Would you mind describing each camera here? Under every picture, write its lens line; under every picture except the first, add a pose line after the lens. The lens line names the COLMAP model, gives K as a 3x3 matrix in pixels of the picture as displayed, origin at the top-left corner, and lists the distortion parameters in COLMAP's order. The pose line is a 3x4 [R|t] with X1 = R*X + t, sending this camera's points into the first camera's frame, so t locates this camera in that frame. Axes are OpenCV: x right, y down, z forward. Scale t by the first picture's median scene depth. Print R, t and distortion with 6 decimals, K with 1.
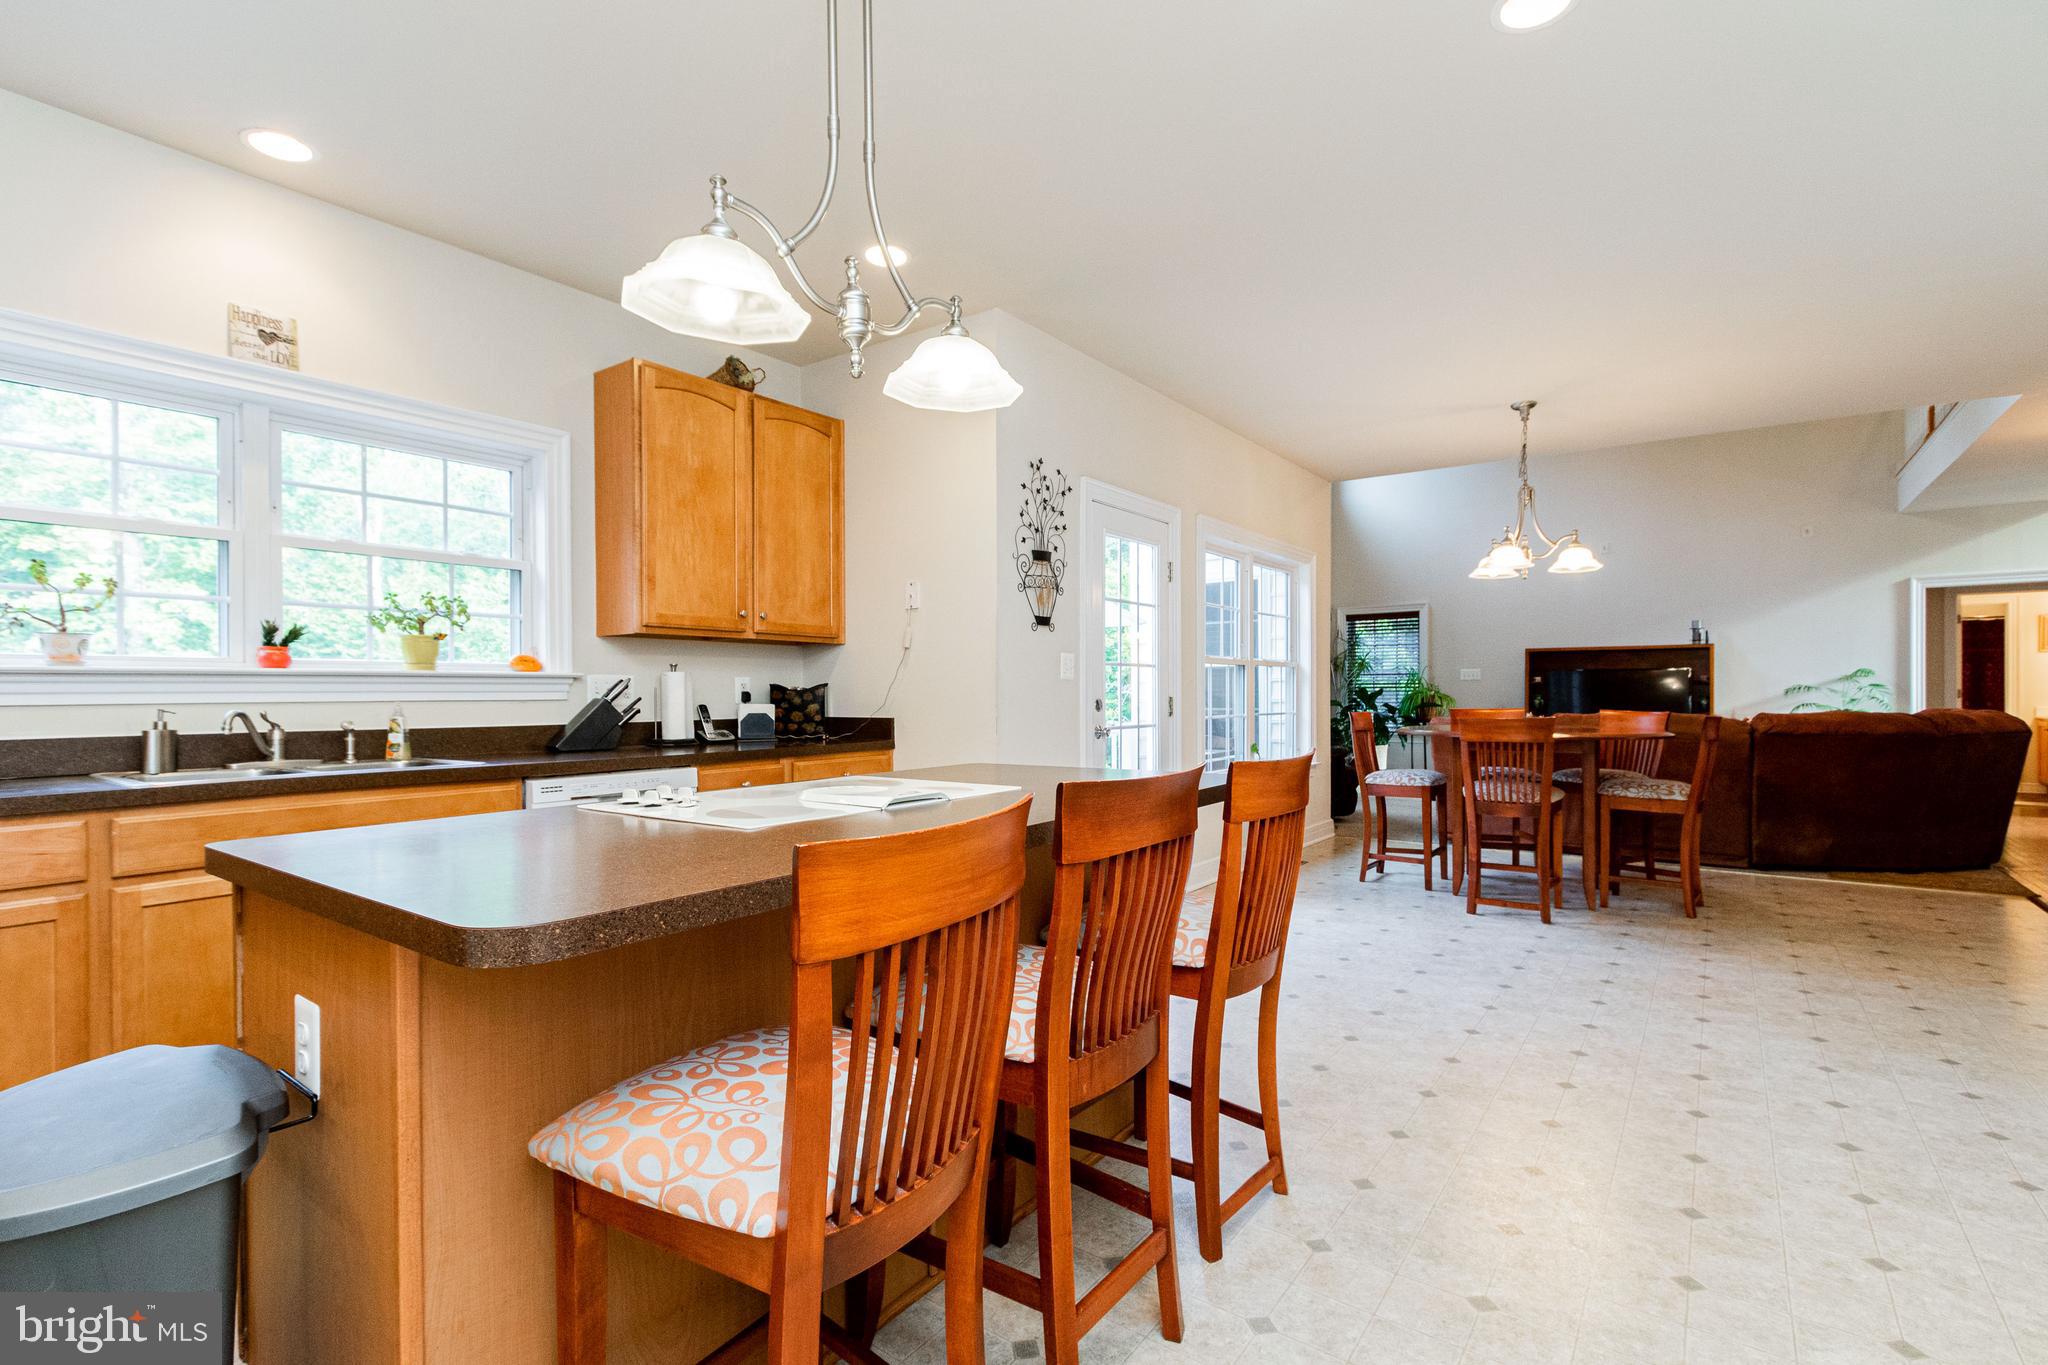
lens RADIAL K [[982.6, 0, 1005.6], [0, 982.6, 691.2], [0, 0, 1]] dist [-0.000165, -0.000691]
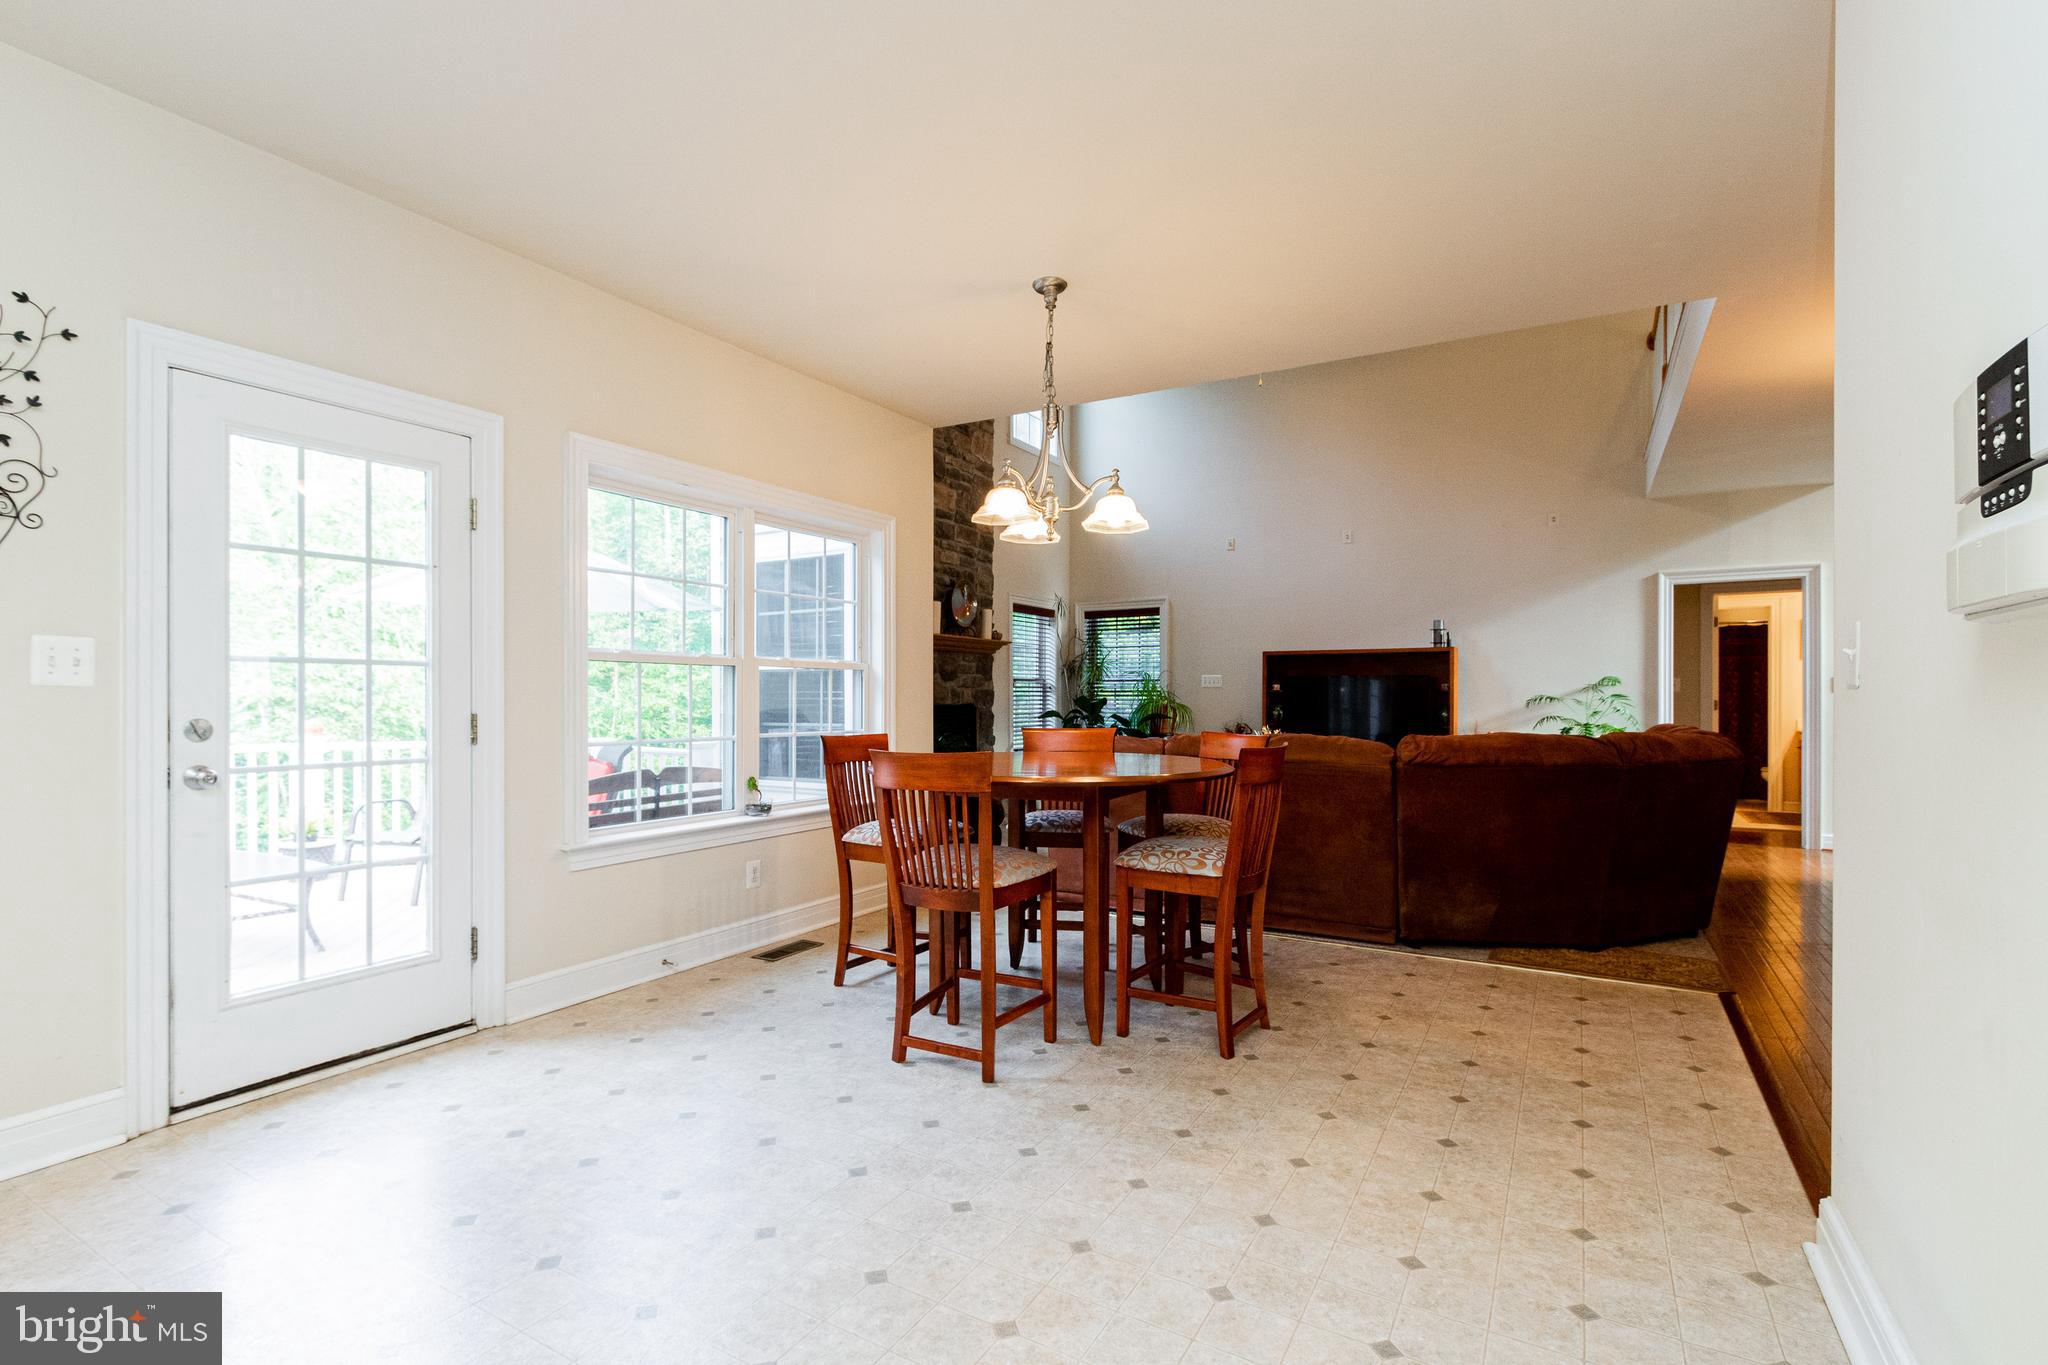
lens RADIAL K [[982.6, 0, 1038.3], [0, 982.6, 686.6], [0, 0, 1]] dist [-0.000165, -0.000691]
pose [[0.992845, 0.004368, 0.119334, 0.272108], [-0.003151, 0.999941, -0.010385, -0.003695], [-0.119372, 0.009935, 0.992800, 0.202145]]
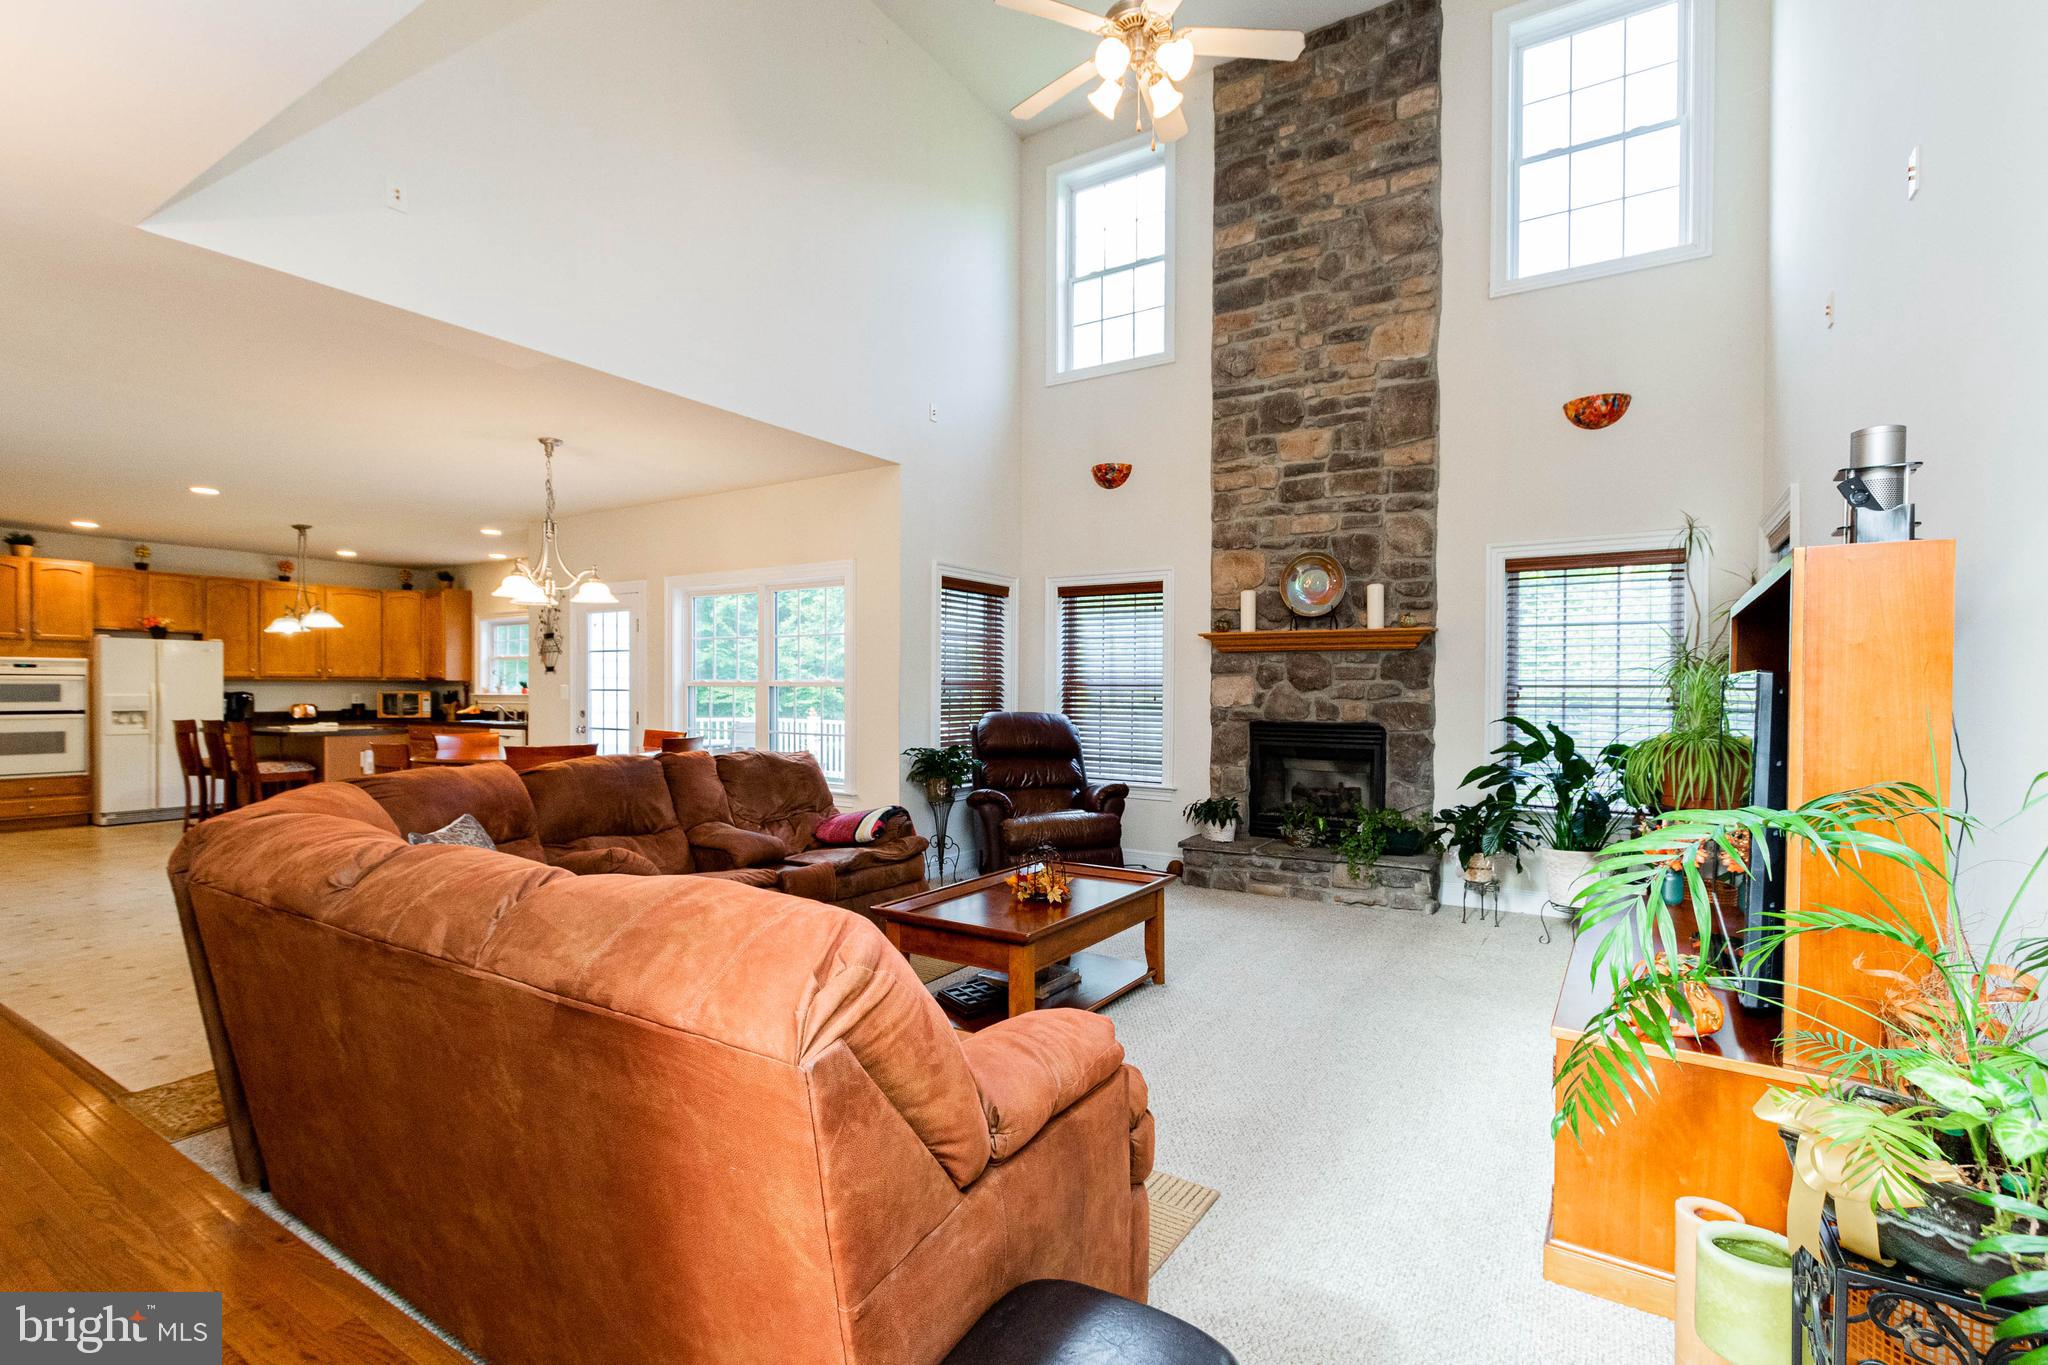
lens RADIAL K [[982.6, 0, 996.0], [0, 982.6, 700.8], [0, 0, 1]] dist [-0.000165, -0.000691]
pose [[0.047064, 0.019141, -0.998708, 0.793119], [-0.002415, 0.999816, 0.019048, -0.018665], [0.998889, 0.001515, 0.047102, 0.701441]]
